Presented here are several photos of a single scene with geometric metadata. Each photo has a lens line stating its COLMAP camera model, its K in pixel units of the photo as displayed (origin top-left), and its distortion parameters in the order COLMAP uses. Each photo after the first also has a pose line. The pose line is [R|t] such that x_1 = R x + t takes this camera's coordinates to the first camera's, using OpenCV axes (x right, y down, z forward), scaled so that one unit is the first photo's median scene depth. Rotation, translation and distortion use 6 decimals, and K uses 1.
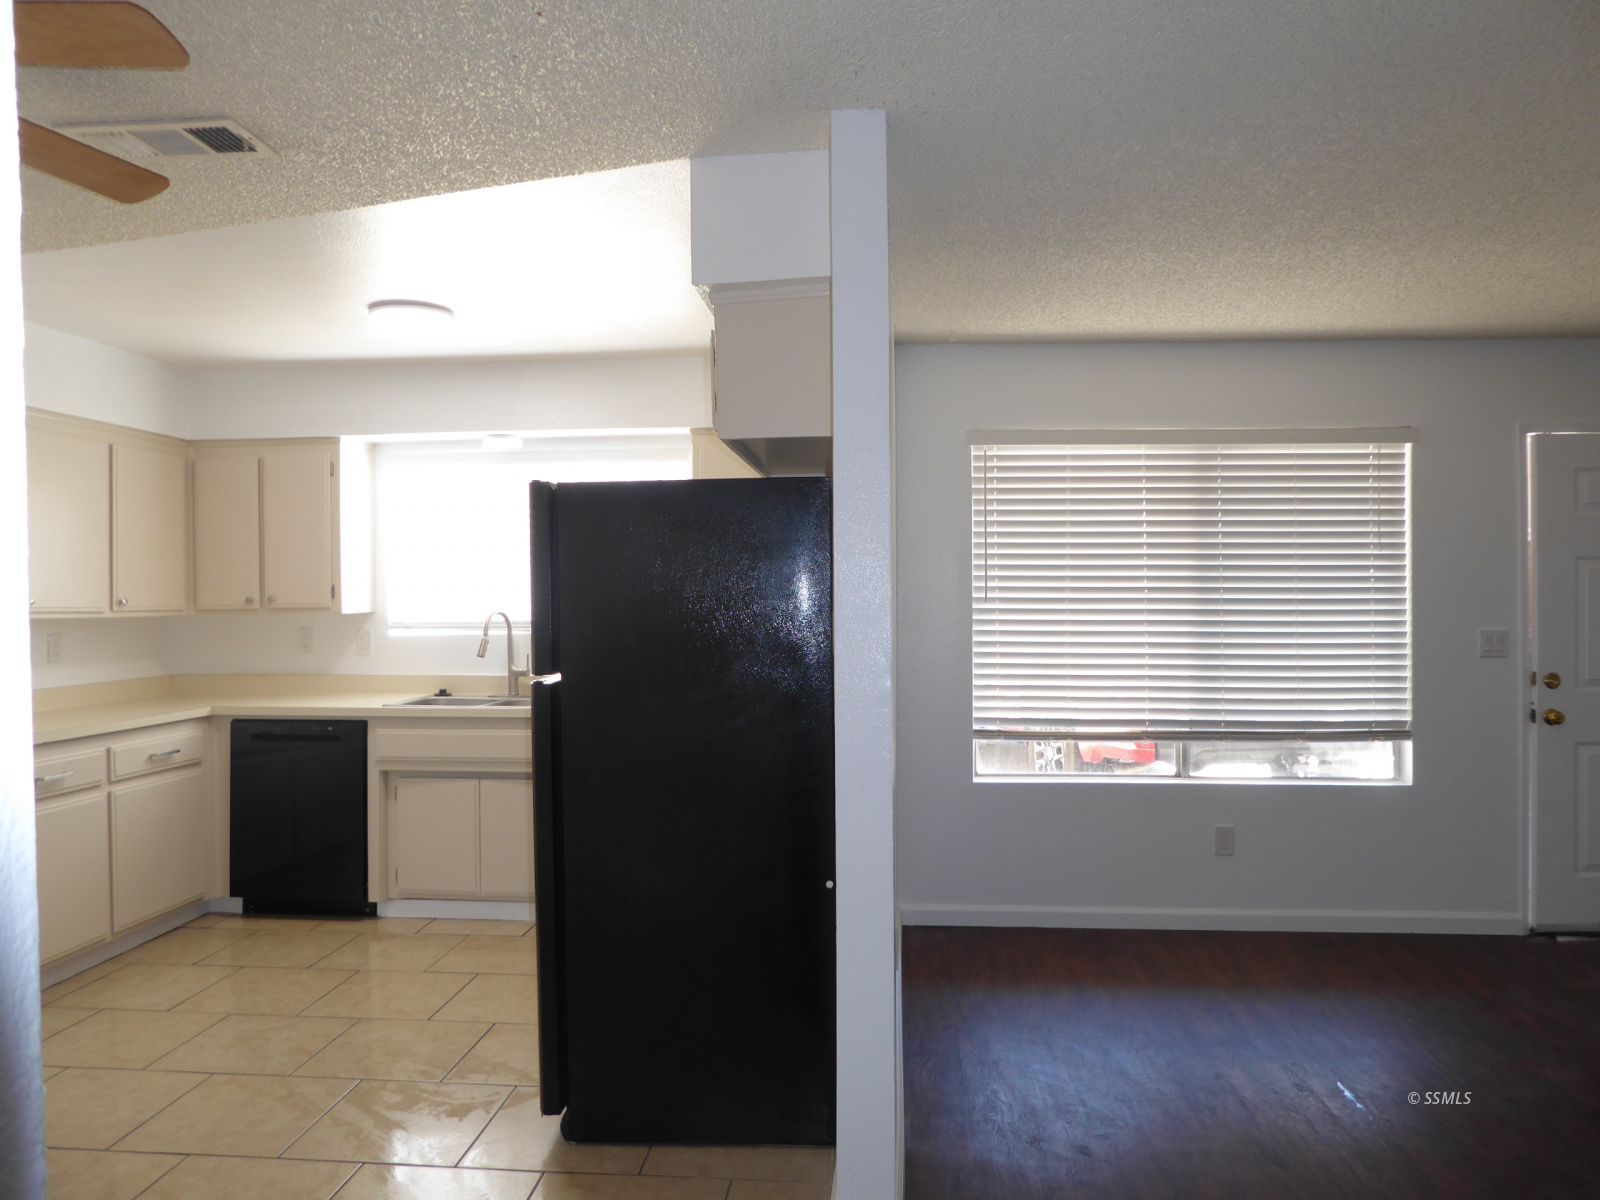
lens RADIAL K [[1124.9, 0, 794.8], [0, 1124.9, 586.2], [0, 0, 1]] dist [-0.038409, 0.012996]
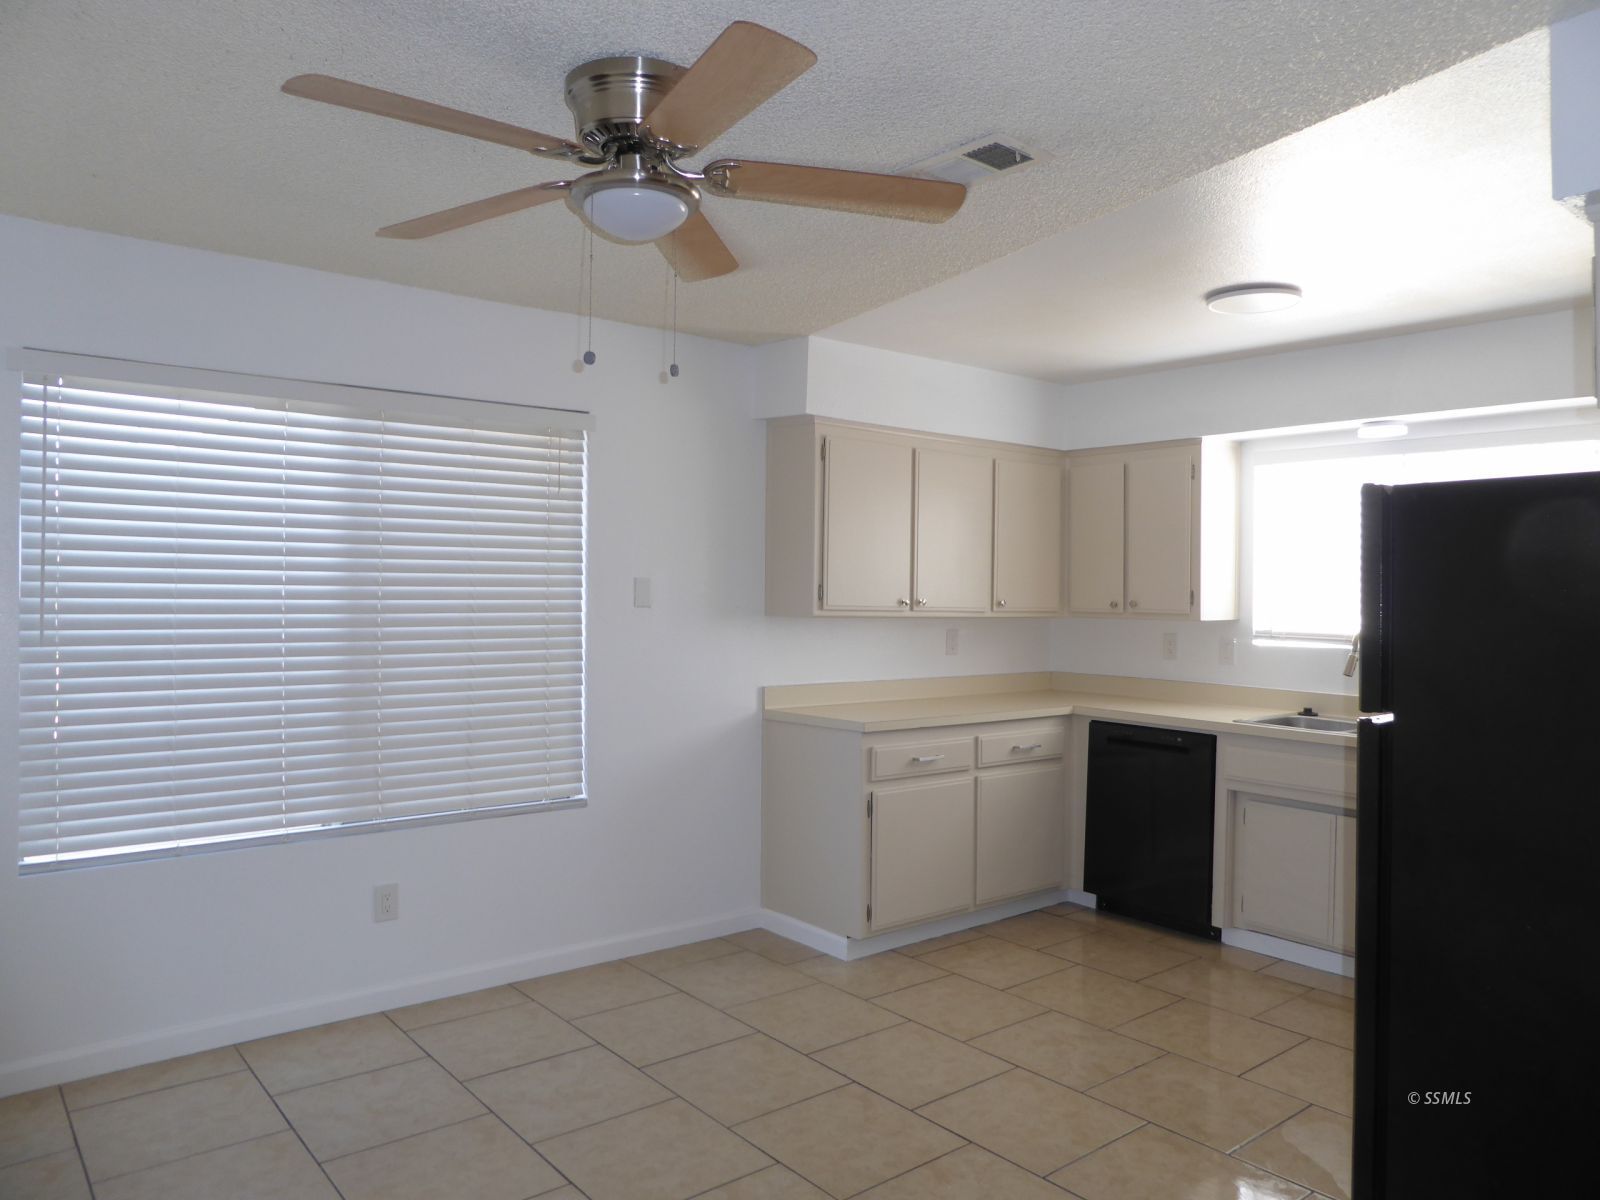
lens RADIAL K [[1124.9, 0, 801.2], [0, 1124.9, 593.9], [0, 0, 1]] dist [-0.038409, 0.012996]
pose [[0.700609, 0.022759, -0.713182, 0.050958], [-0.014791, 0.999740, 0.017373, -0.012738], [0.713392, -0.001623, 0.700763, 0.095789]]
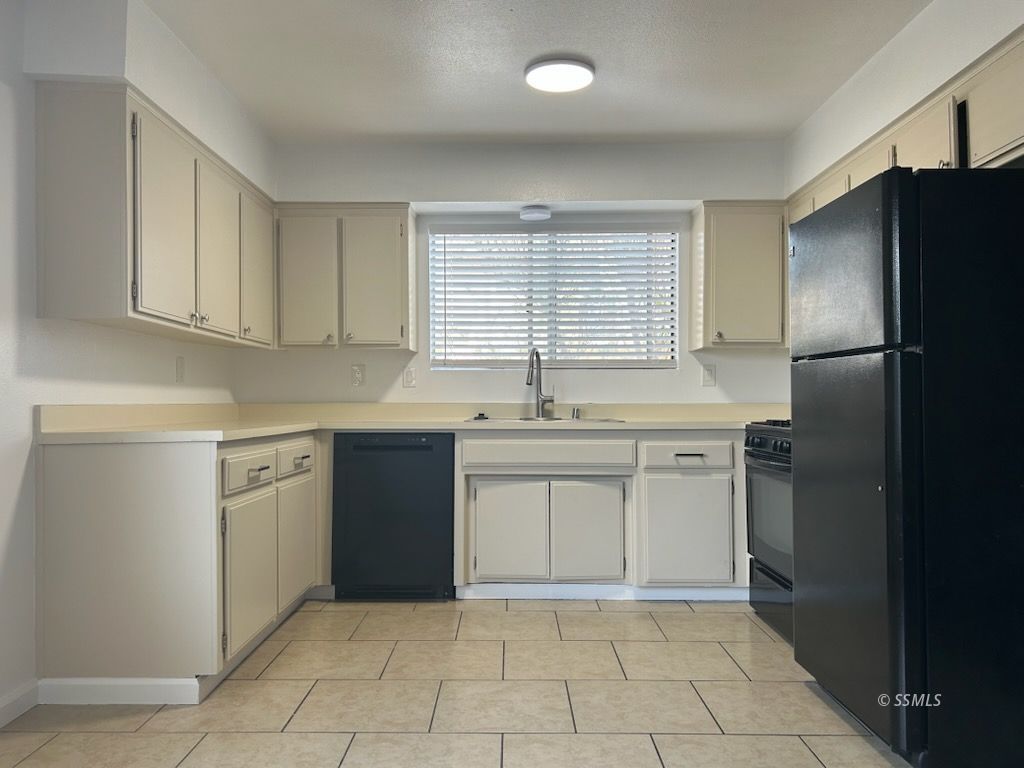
lens RADIAL K [[774.4, 0, 511.9], [0, 774.4, 383.5], [0, 0, 1]] dist [0.051414, -0.009259]
pose [[0.996692, 0.011006, 0.080517, -0.443171], [-0.010230, 0.999897, -0.010045, 0.084653], [-0.080620, 0.009188, 0.996703, 0.188035]]
